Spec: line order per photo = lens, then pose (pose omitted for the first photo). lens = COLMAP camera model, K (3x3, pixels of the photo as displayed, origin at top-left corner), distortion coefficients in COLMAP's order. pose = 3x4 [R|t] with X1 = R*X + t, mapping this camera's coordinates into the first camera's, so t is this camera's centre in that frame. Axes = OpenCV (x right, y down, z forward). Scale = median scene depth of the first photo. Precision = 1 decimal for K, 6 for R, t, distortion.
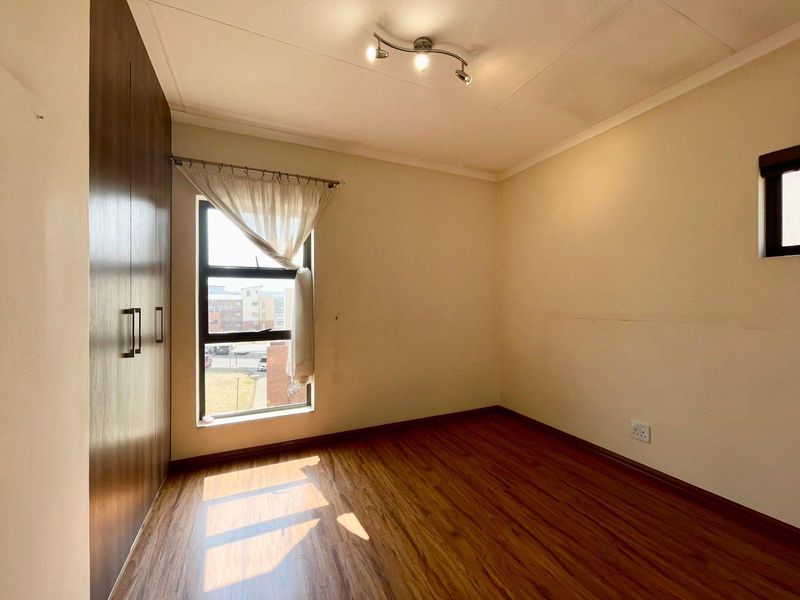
lens RADIAL K [[323.4, 0, 400.0], [0, 323.4, 300.0], [0, 0, 1]] dist [0.000488, 0.000321]
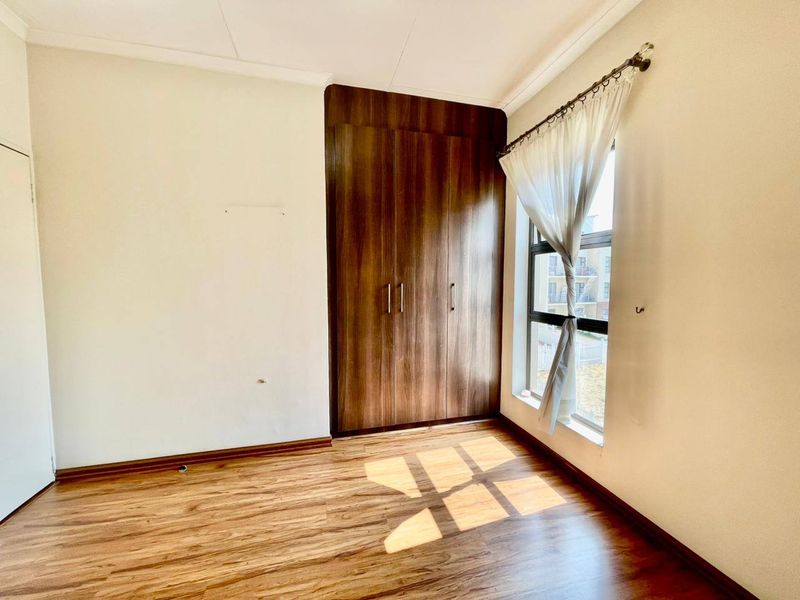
lens RADIAL K [[323.4, 0, 400.0], [0, 323.4, 300.0], [0, 0, 1]] dist [0.000488, 0.000321]
pose [[-0.173110, 0.058355, -0.983172, 0.465237], [0.006535, 0.998289, 0.058101, 0.005504], [0.984881, 0.003633, -0.173195, 0.761506]]
